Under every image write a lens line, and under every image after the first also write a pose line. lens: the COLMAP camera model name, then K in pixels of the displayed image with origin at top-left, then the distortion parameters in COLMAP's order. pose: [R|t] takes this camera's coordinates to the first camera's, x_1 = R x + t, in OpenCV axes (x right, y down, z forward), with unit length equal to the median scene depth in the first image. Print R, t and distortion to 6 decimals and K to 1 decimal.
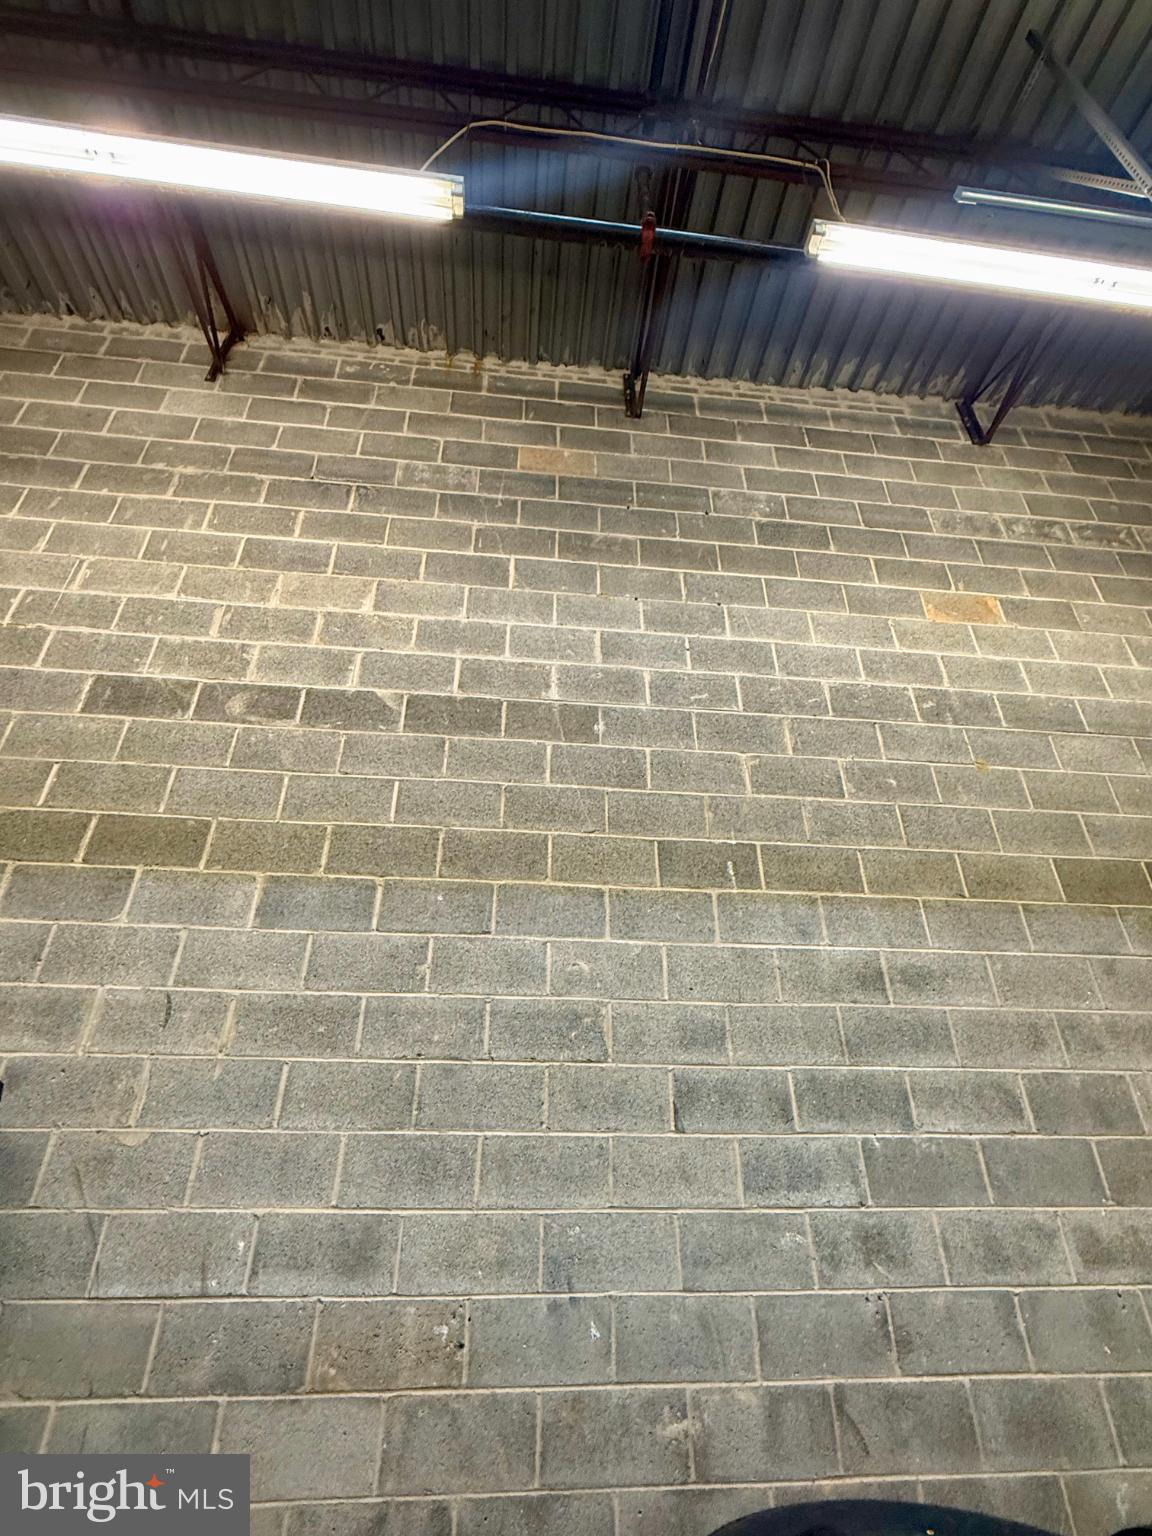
lens RADIAL K [[725.8, 0, 579.5], [0, 725.8, 758.8], [0, 0, 1]] dist [0.001518, -0.000132]
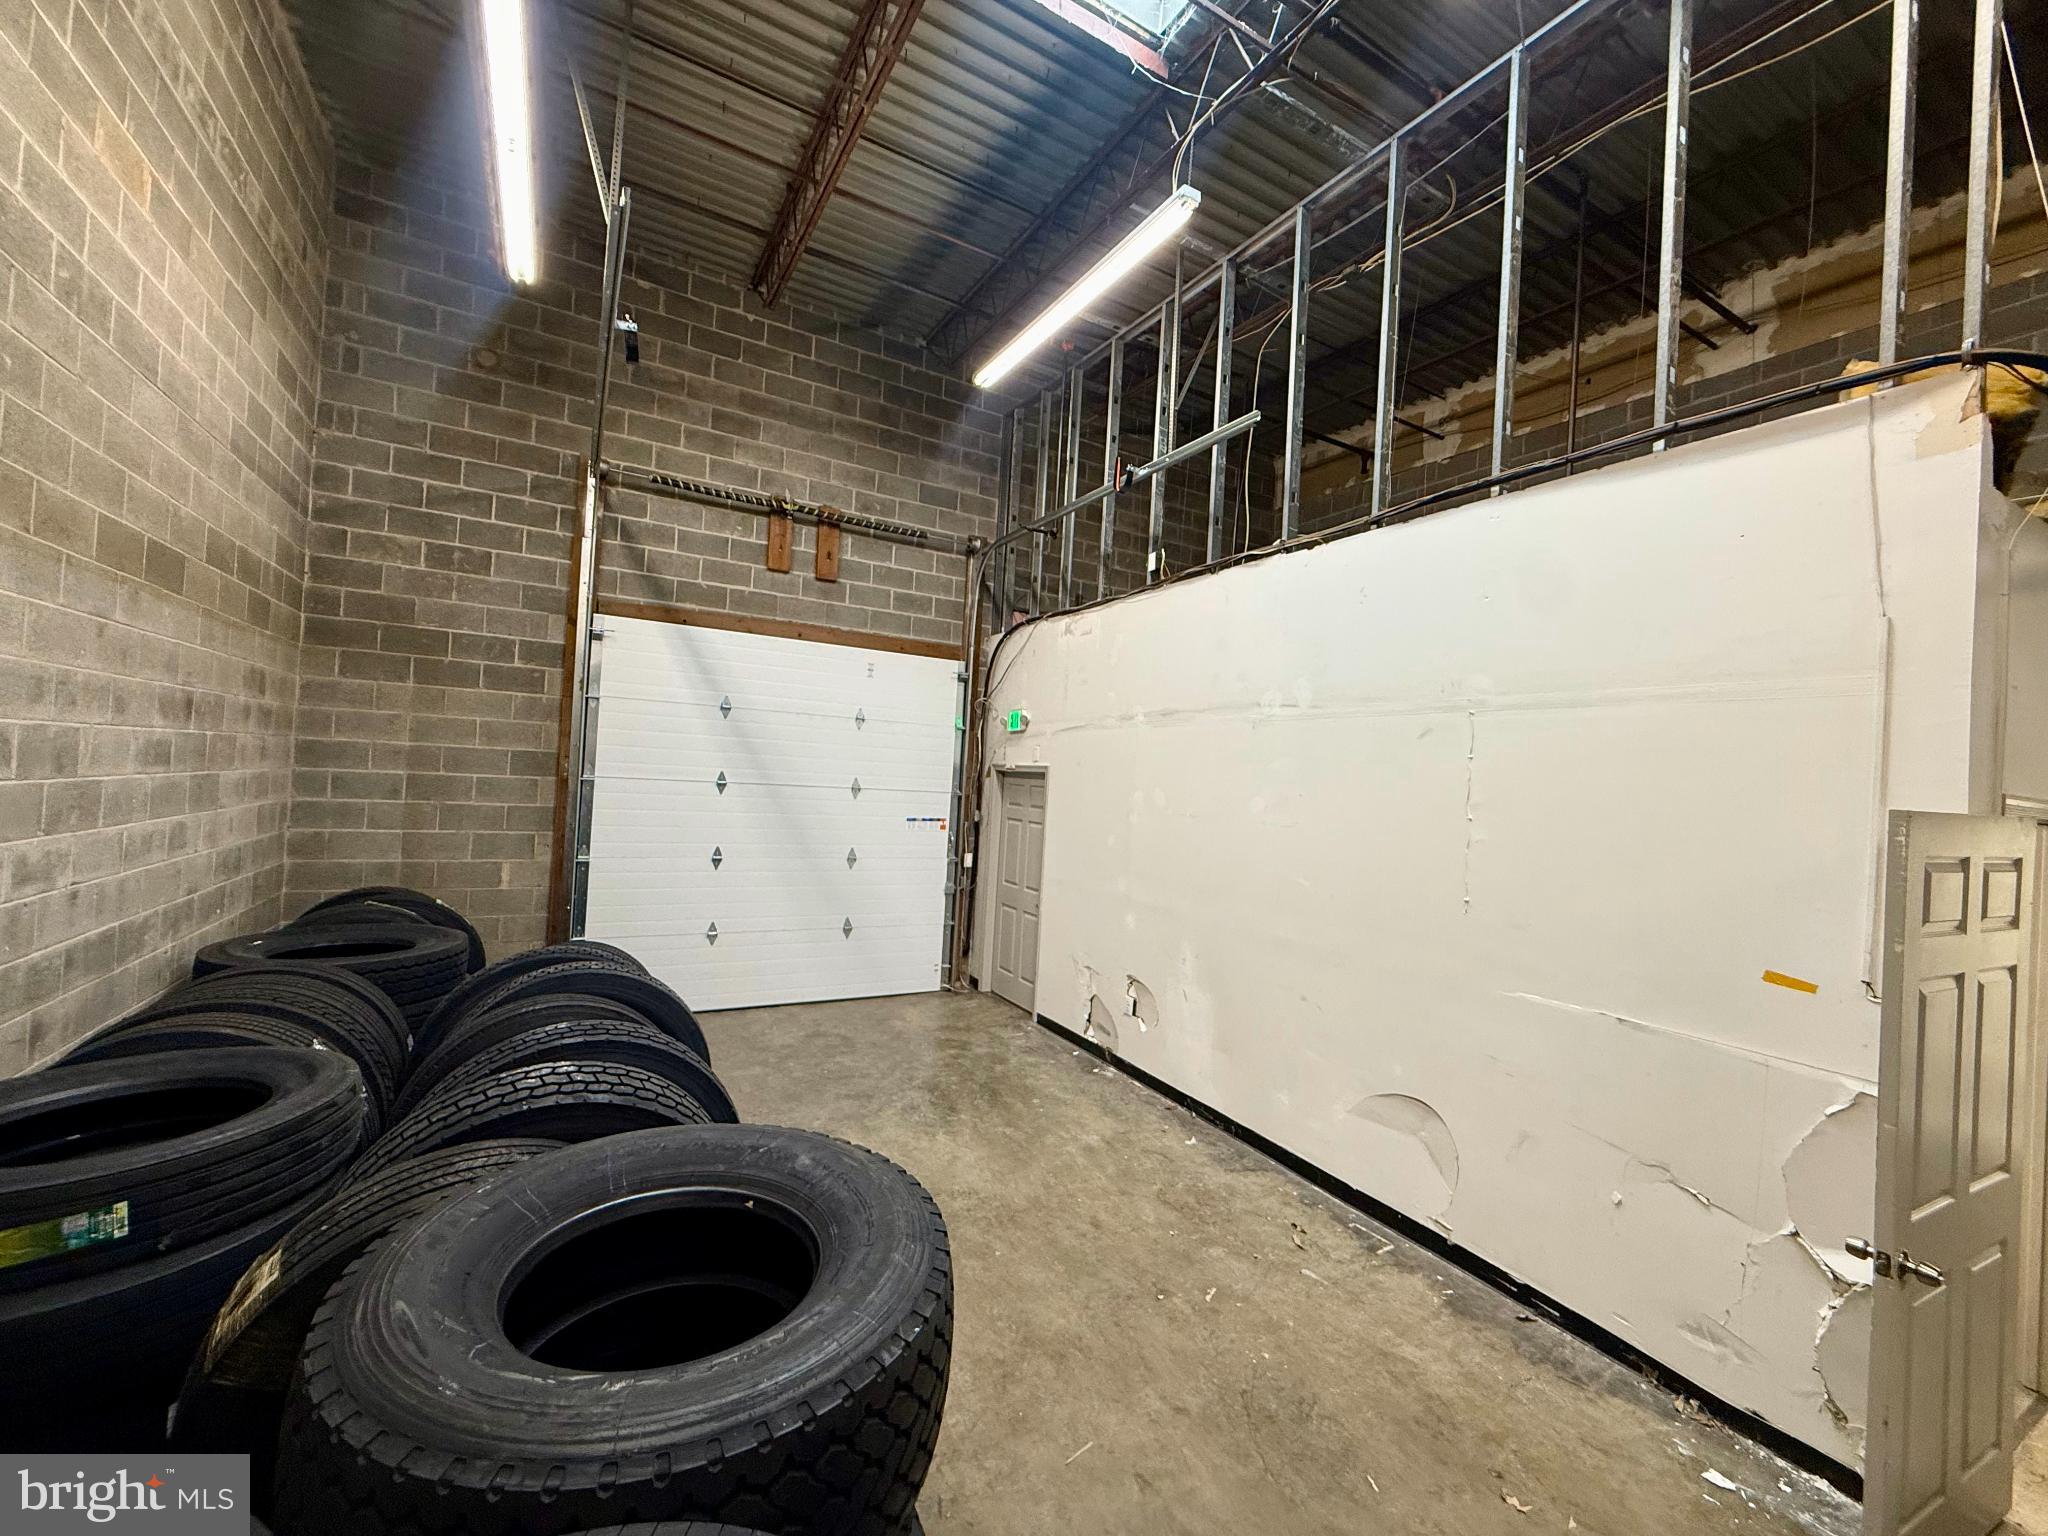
lens RADIAL K [[812.1, 0, 1022.7], [0, 812.1, 766.6], [0, 0, 1]] dist [-0.001753, 0.000039]
pose [[-0.385170, -0.007109, 0.922818, -0.688584], [-0.512055, 0.833562, -0.207302, 0.016641], [-0.767752, -0.552380, -0.324704, 0.227860]]
